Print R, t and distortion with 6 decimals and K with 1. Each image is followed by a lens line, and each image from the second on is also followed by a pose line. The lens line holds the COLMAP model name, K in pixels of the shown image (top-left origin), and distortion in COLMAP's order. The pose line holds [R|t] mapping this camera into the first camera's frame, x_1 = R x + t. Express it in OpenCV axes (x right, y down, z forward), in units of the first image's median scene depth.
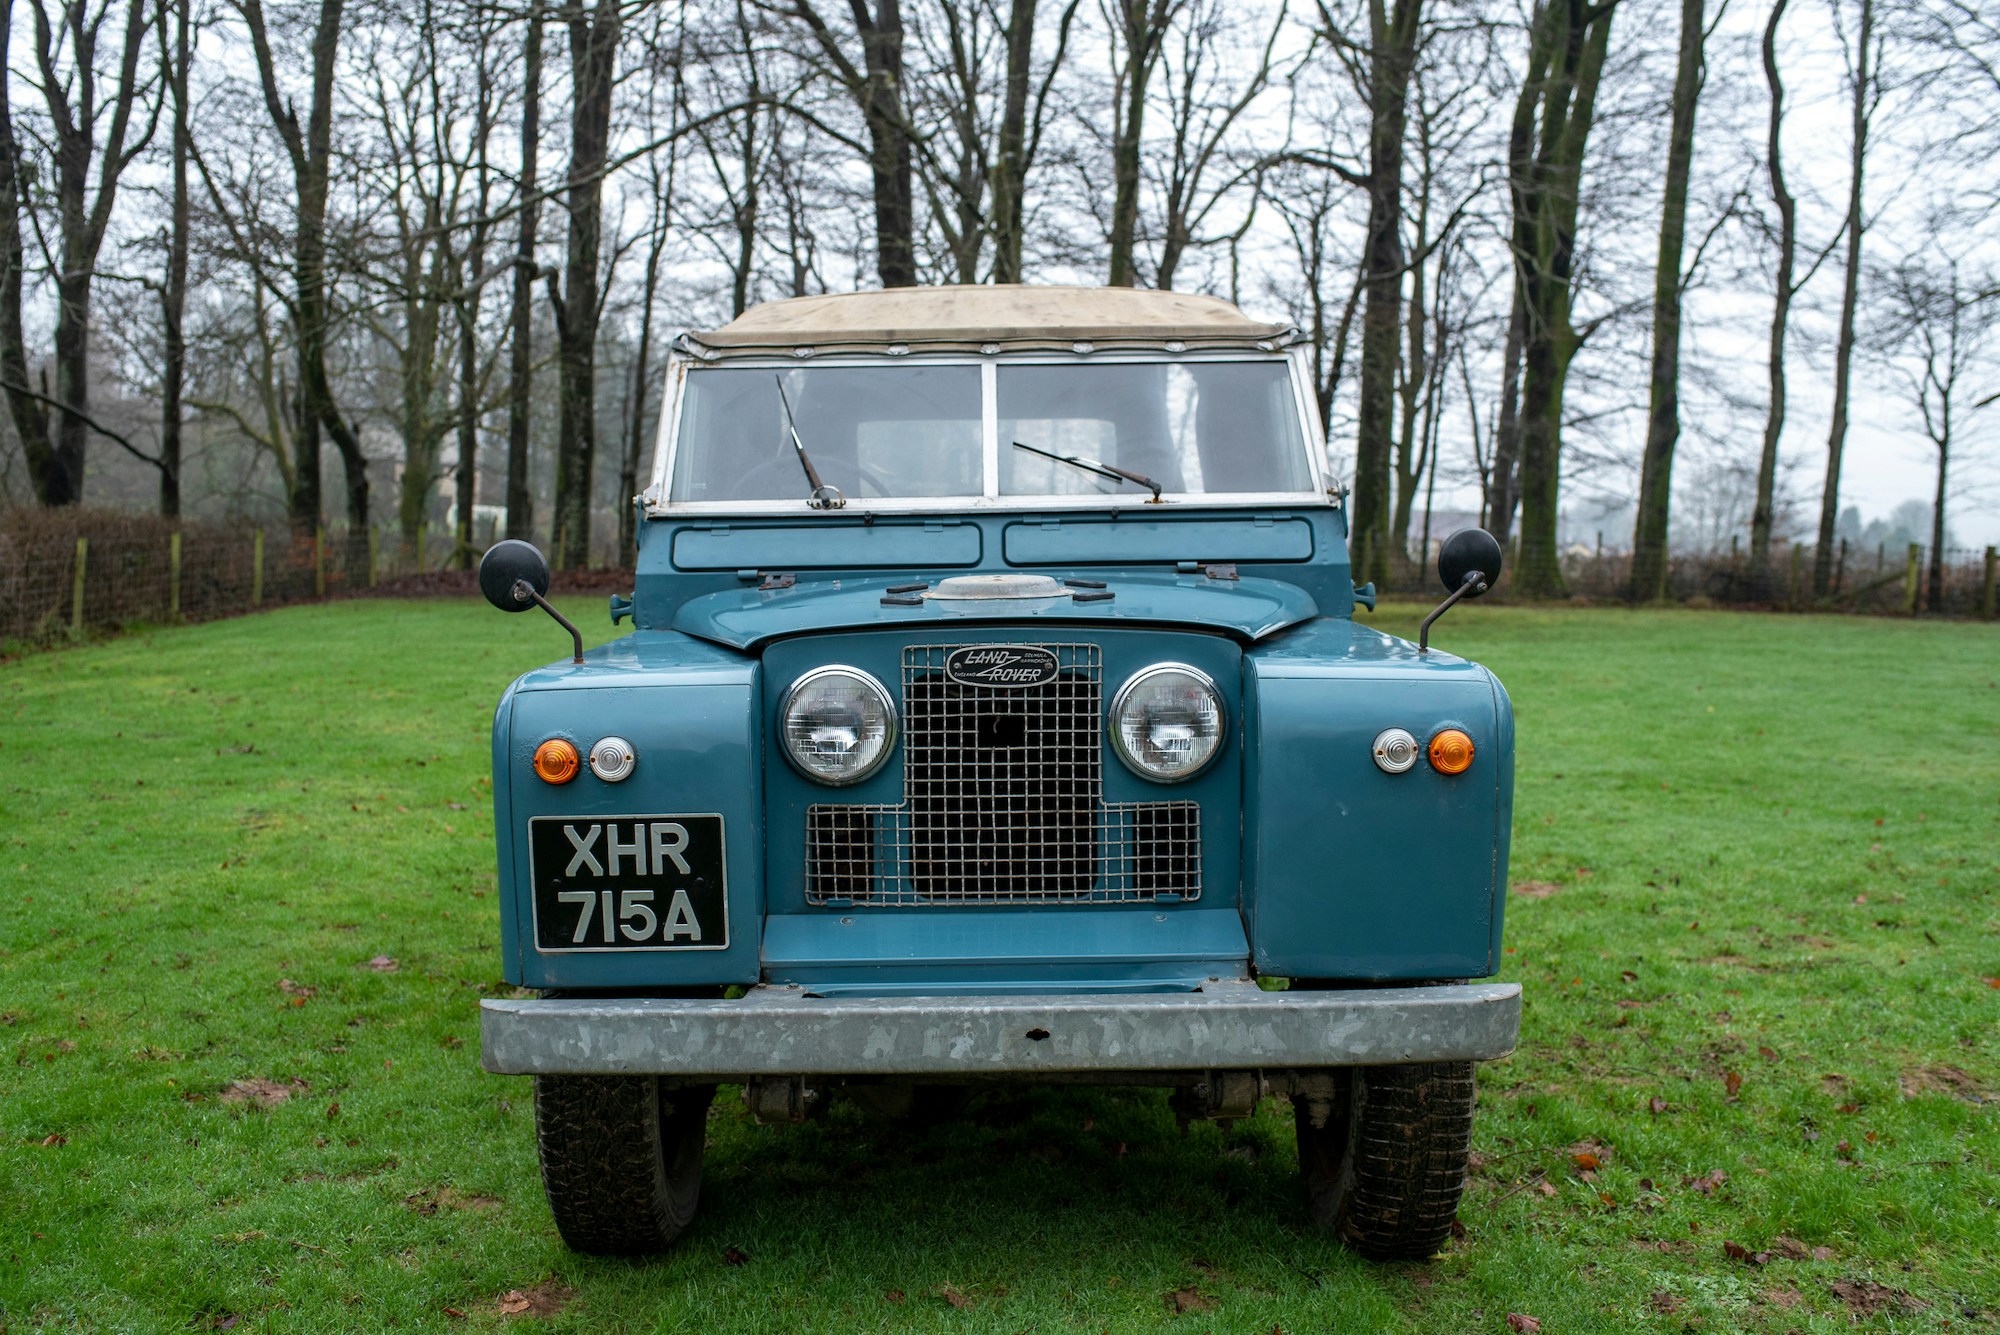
lens RADIAL K [[1940.4, 0, 1000.0], [0, 1940.4, 667.5], [0, 0, 1]] dist [-0.100727, 0.113788]
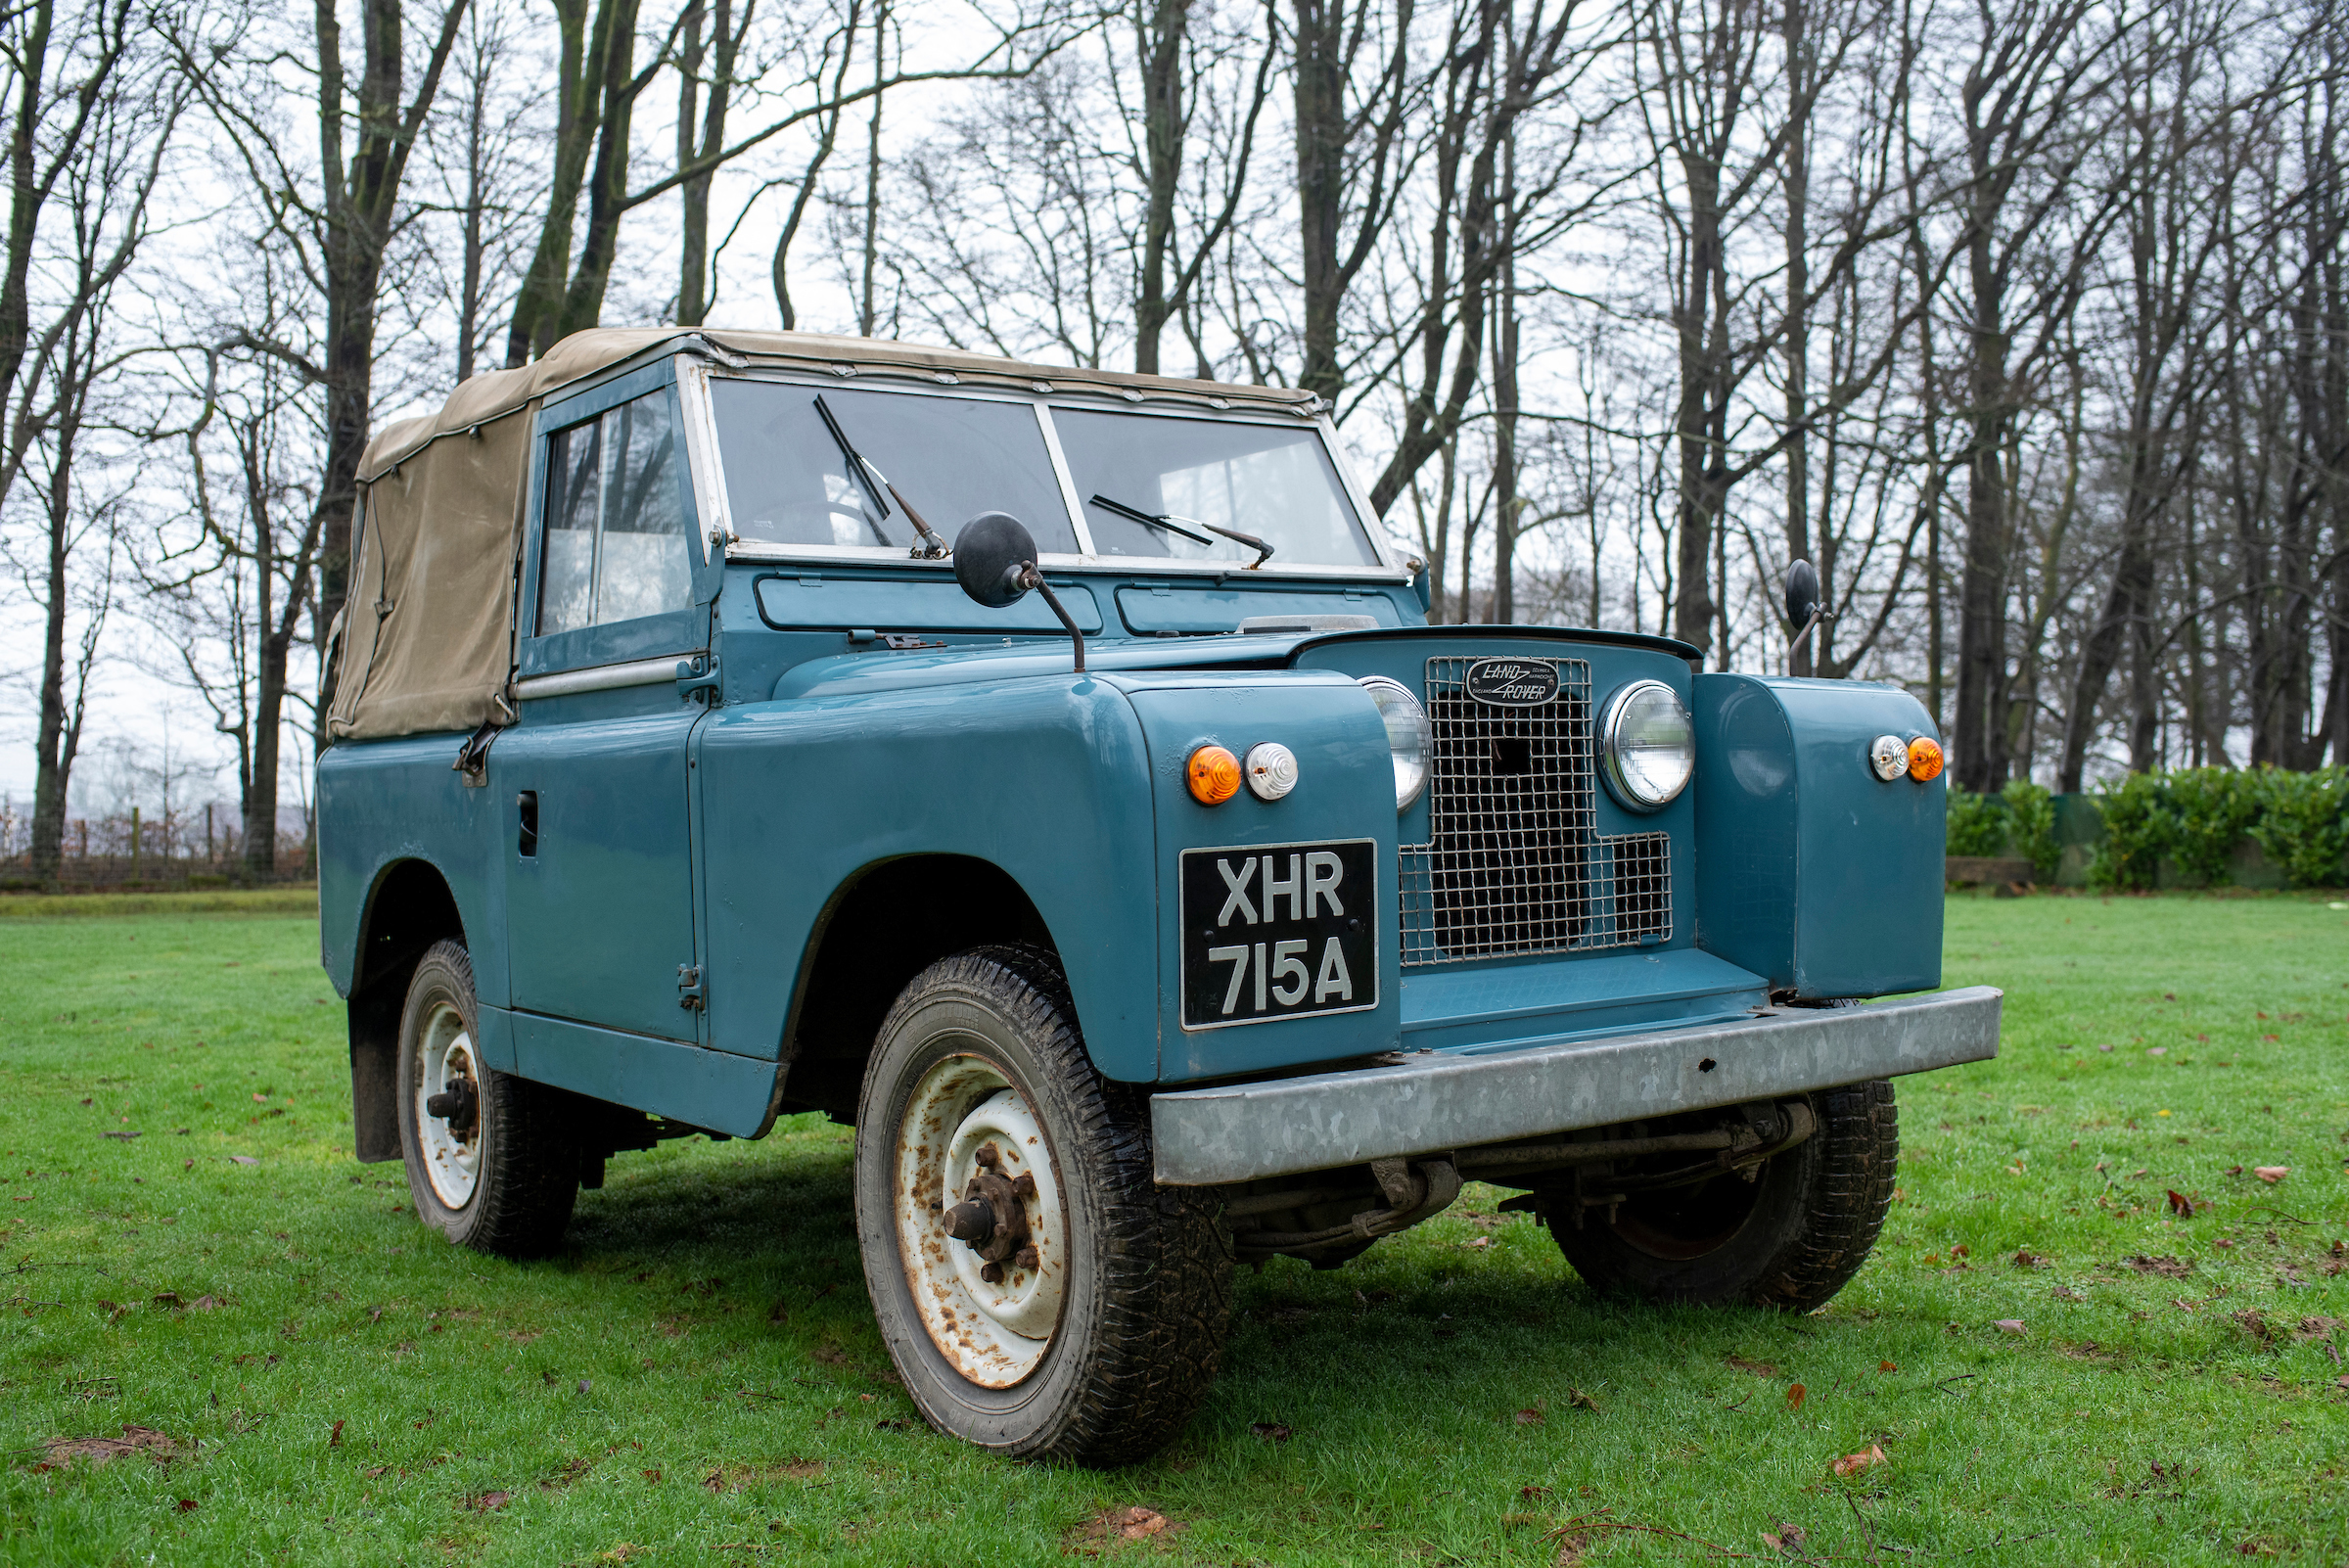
lens RADIAL K [[2268.9, 0, 1174.5], [0, 2268.9, 784.0], [0, 0, 1]] dist [-0.072772, 0.023261]
pose [[0.813790, -0.011156, 0.581052, -0.720834], [0.064105, 0.995438, -0.070670, 0.107999], [-0.577613, 0.094759, 0.810793, 0.257231]]
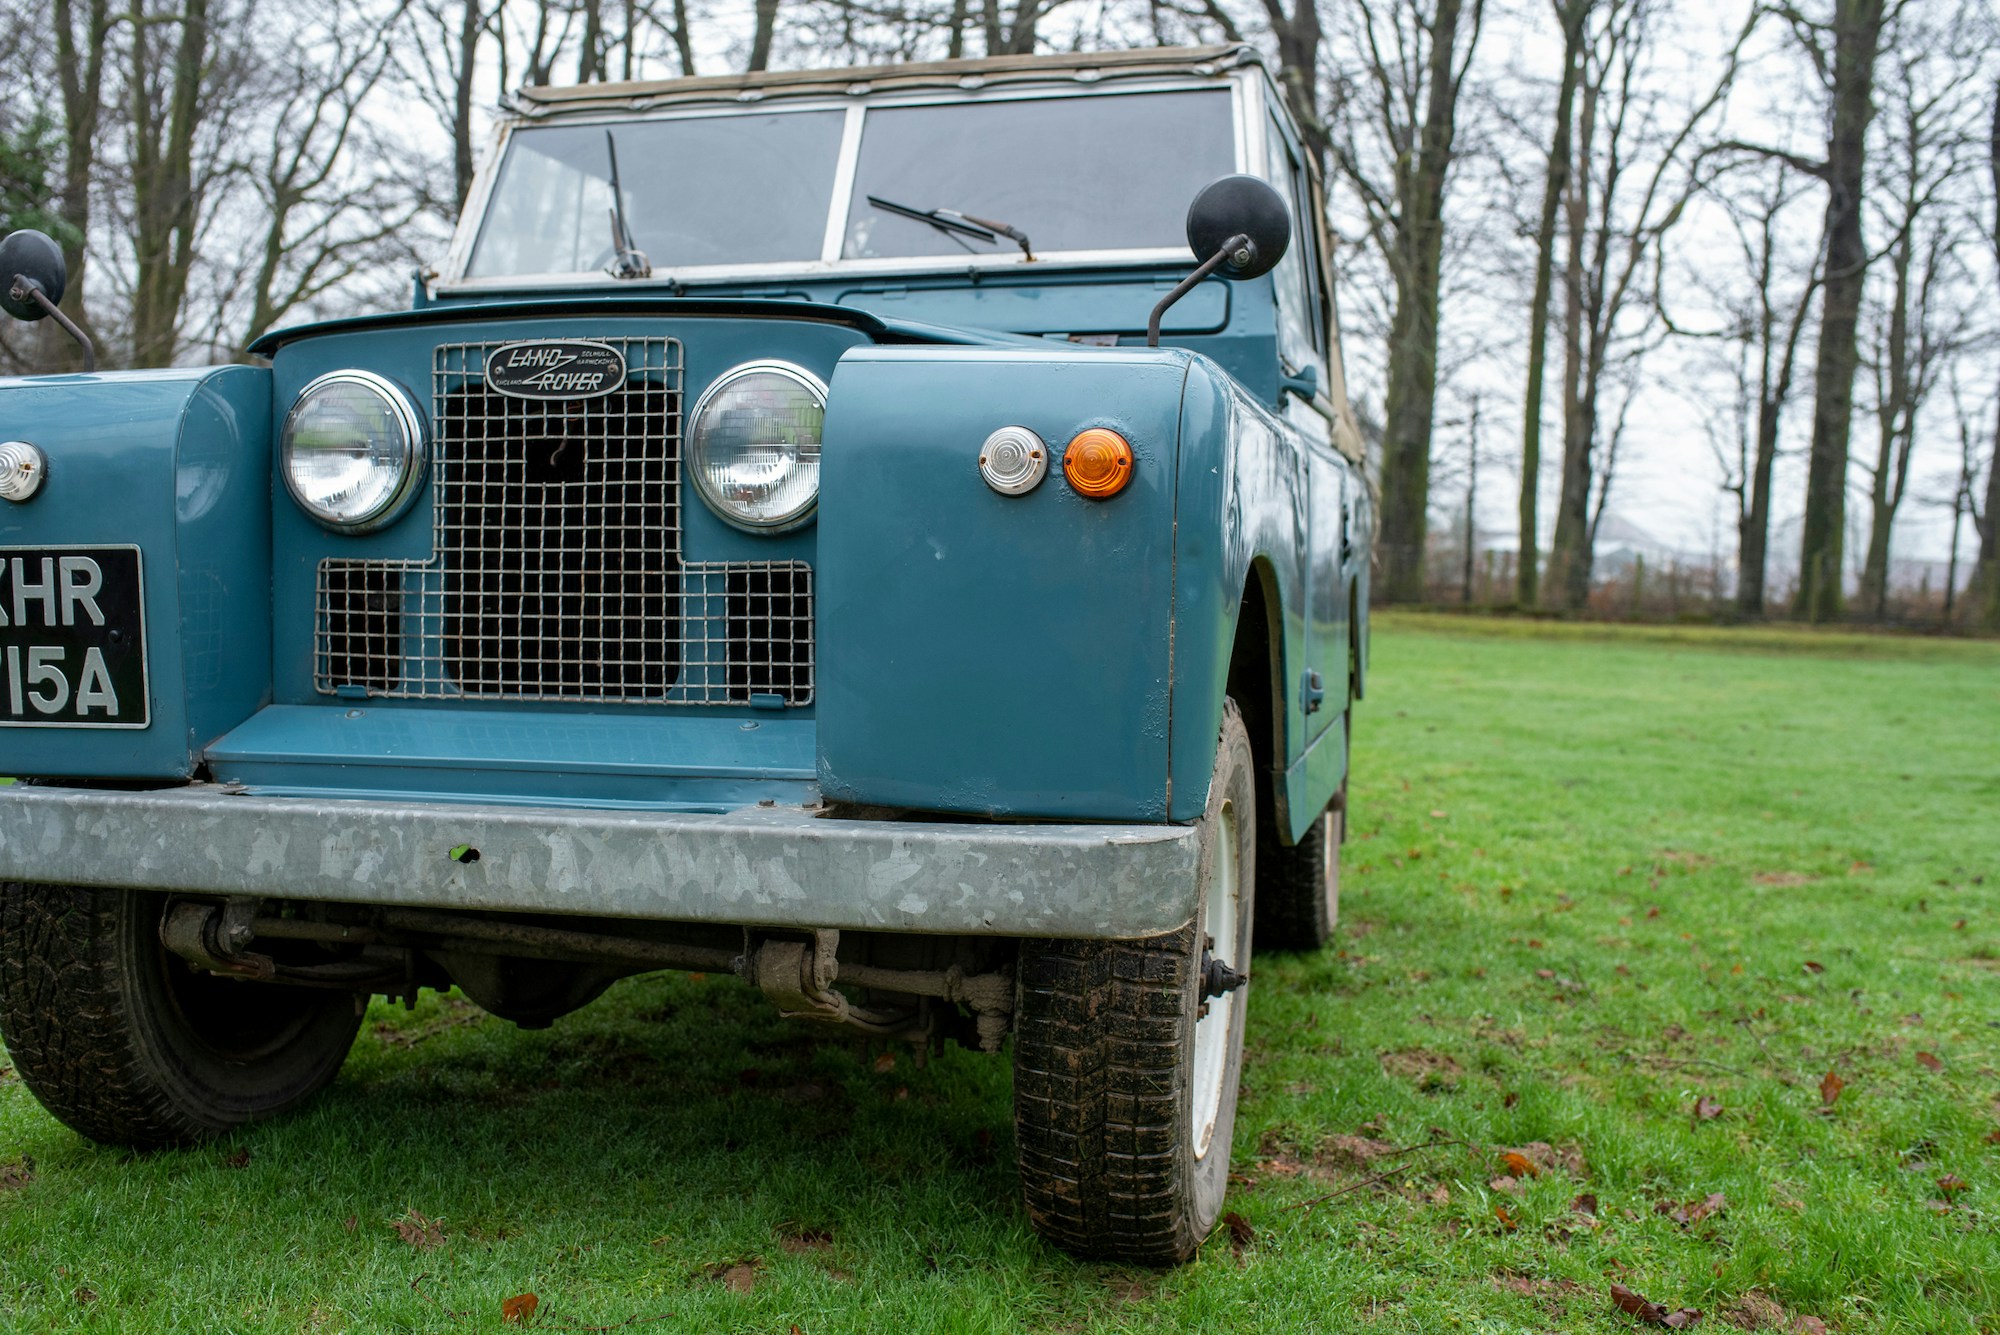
lens RADIAL K [[1940.4, 0, 1000.0], [0, 1940.4, 667.5], [0, 0, 1]] dist [-0.100727, 0.113788]
pose [[0.970319, 0.028354, -0.240159, 0.338666], [-0.033781, 0.999258, -0.018511, 0.118109], [0.239456, 0.026074, 0.970557, 0.340698]]
